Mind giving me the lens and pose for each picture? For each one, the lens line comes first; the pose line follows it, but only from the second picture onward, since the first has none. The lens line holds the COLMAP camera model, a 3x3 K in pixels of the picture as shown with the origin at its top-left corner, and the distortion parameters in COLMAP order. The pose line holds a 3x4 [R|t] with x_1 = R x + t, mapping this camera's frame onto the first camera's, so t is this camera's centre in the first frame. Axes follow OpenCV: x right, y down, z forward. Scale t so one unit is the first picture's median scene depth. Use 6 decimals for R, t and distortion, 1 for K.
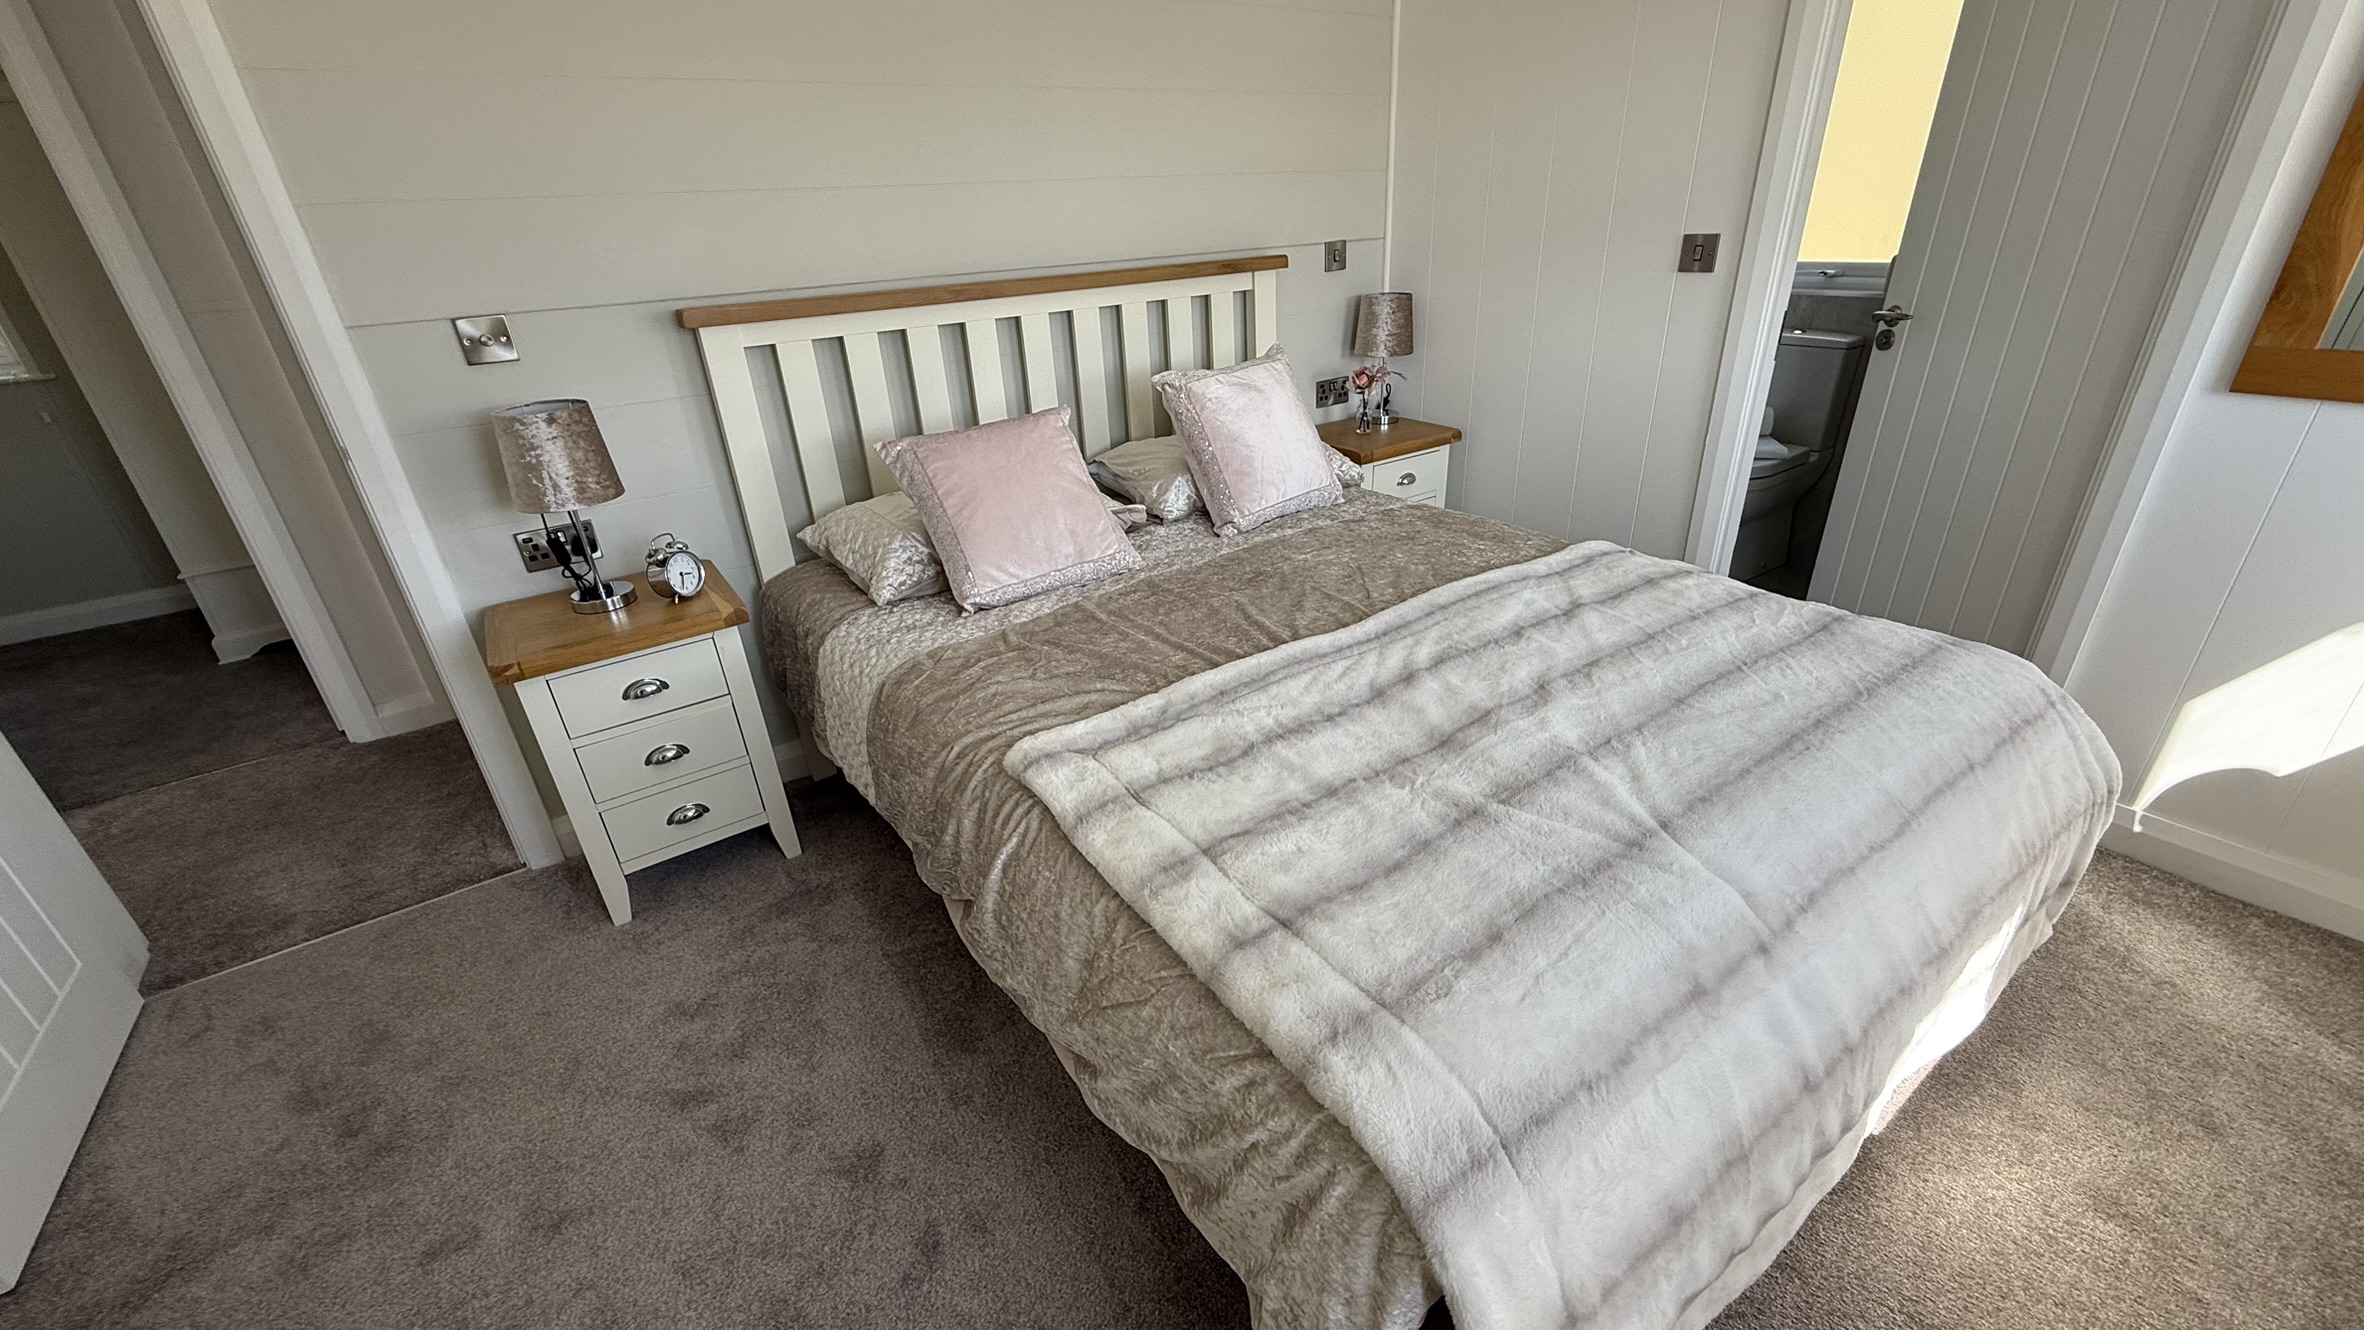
lens RADIAL K [[941.6, 0, 1182.0], [0, 941.6, 665.0], [0, 0, 1]] dist [0.006315, 0.000150]
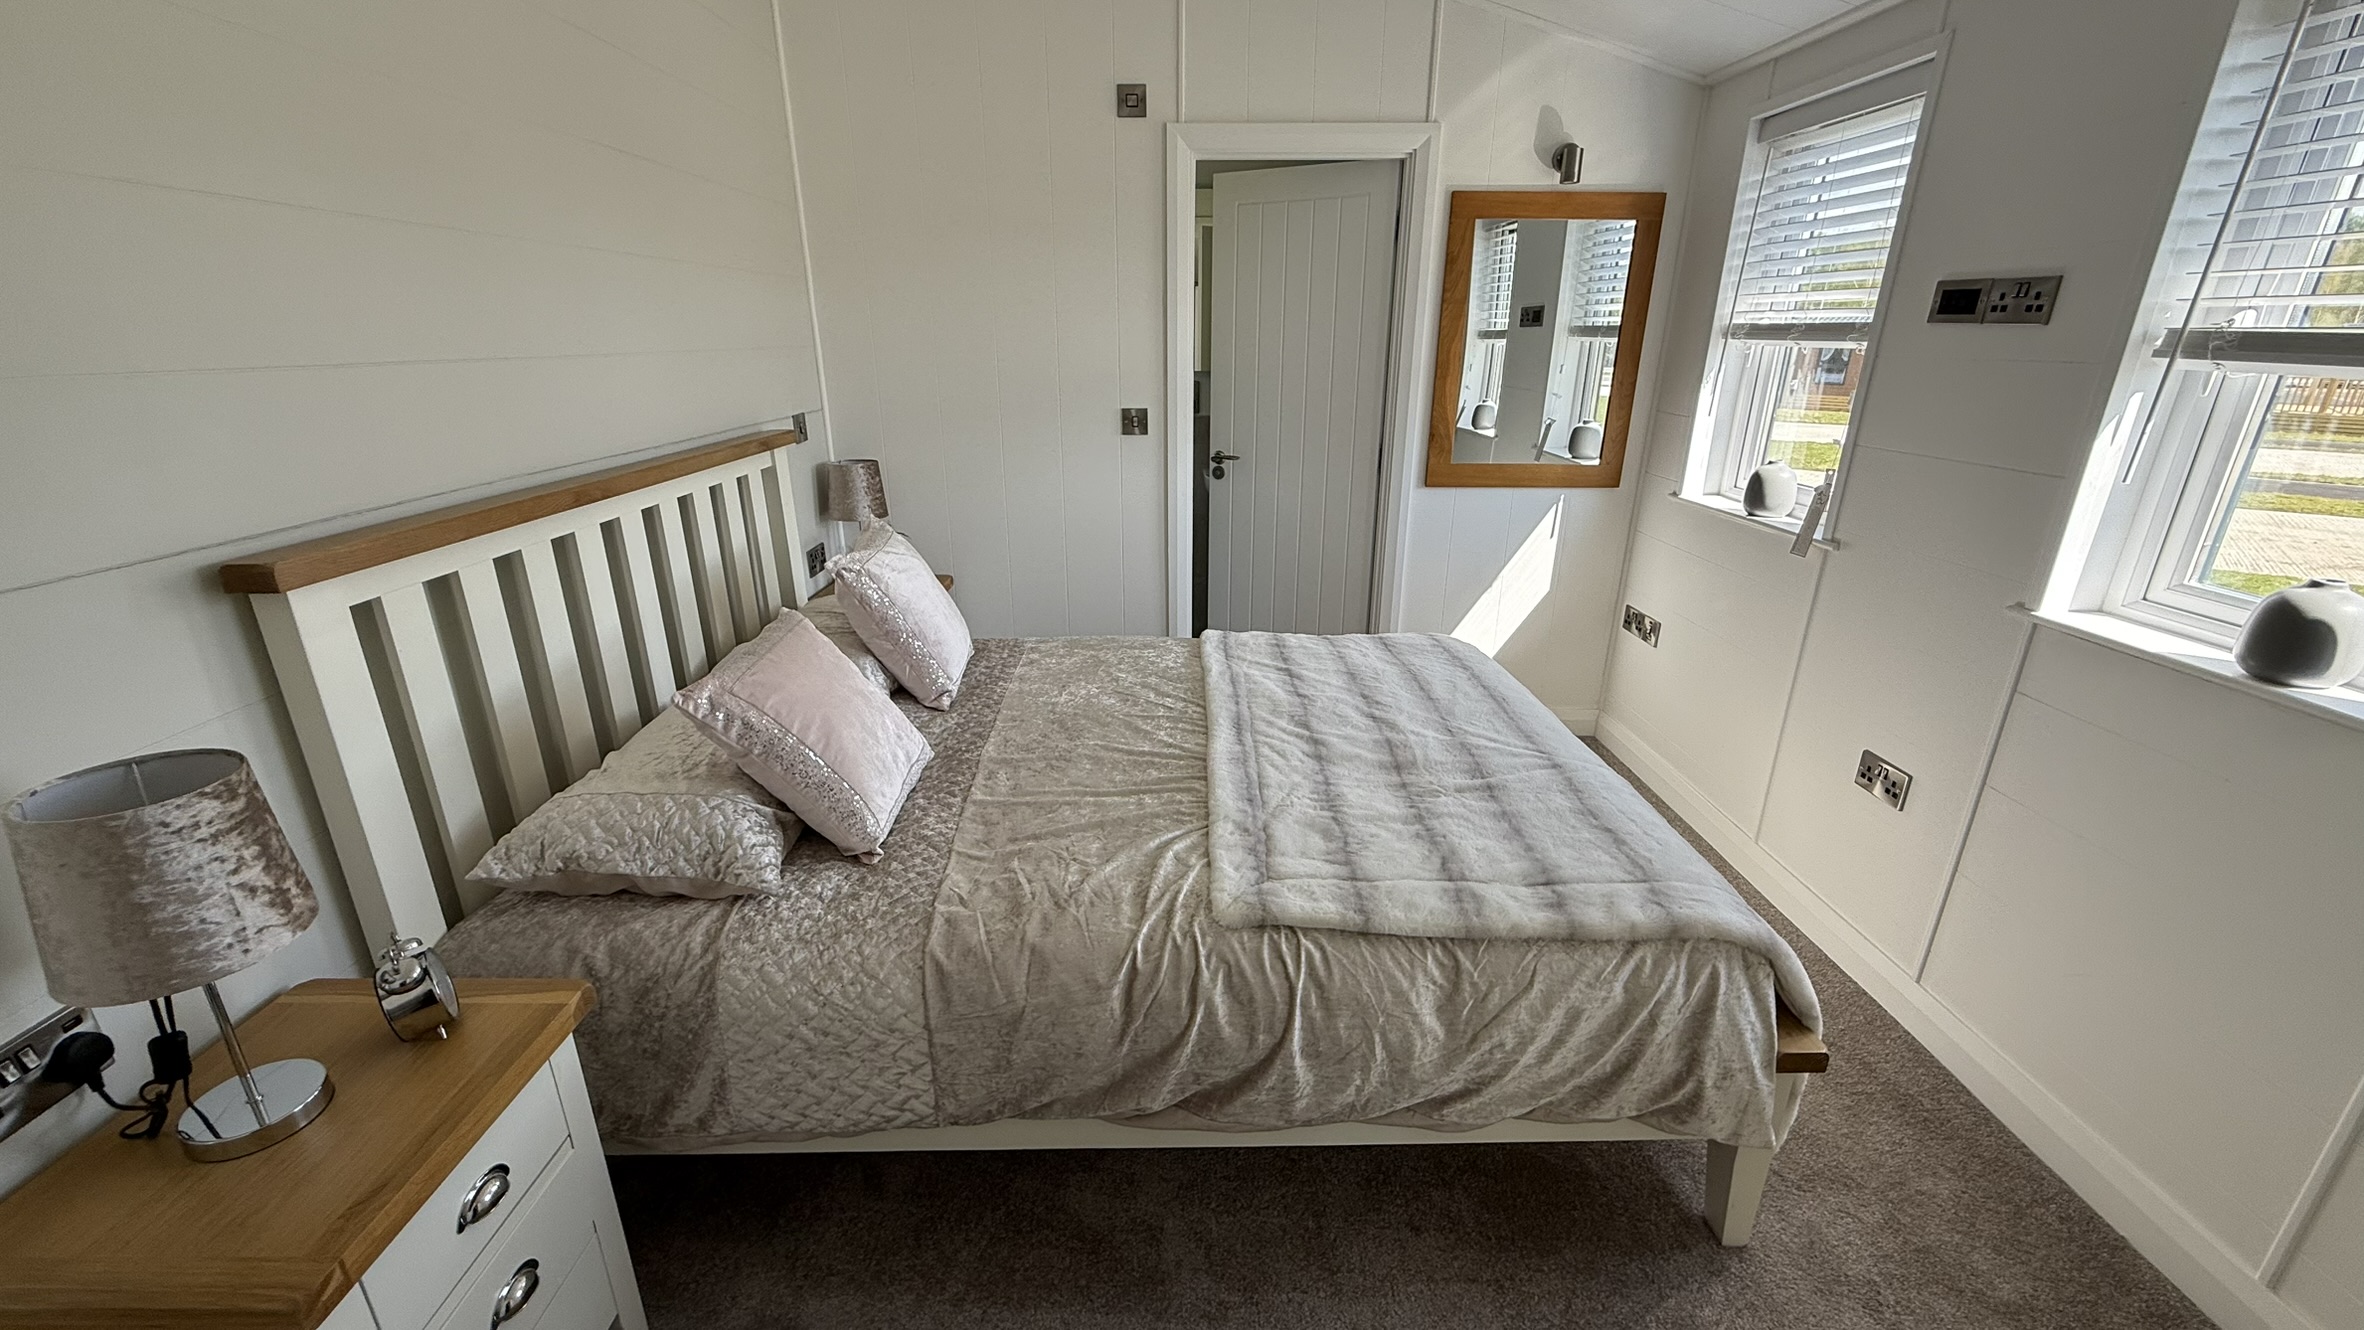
lens RADIAL K [[941.6, 0, 1182.0], [0, 941.6, 665.0], [0, 0, 1]] dist [0.006315, 0.000150]
pose [[0.574305, -0.229448, 0.785829, -0.804239], [0.337347, 0.940958, 0.028201, -0.171680], [-0.745903, 0.248901, 0.617801, 0.279296]]
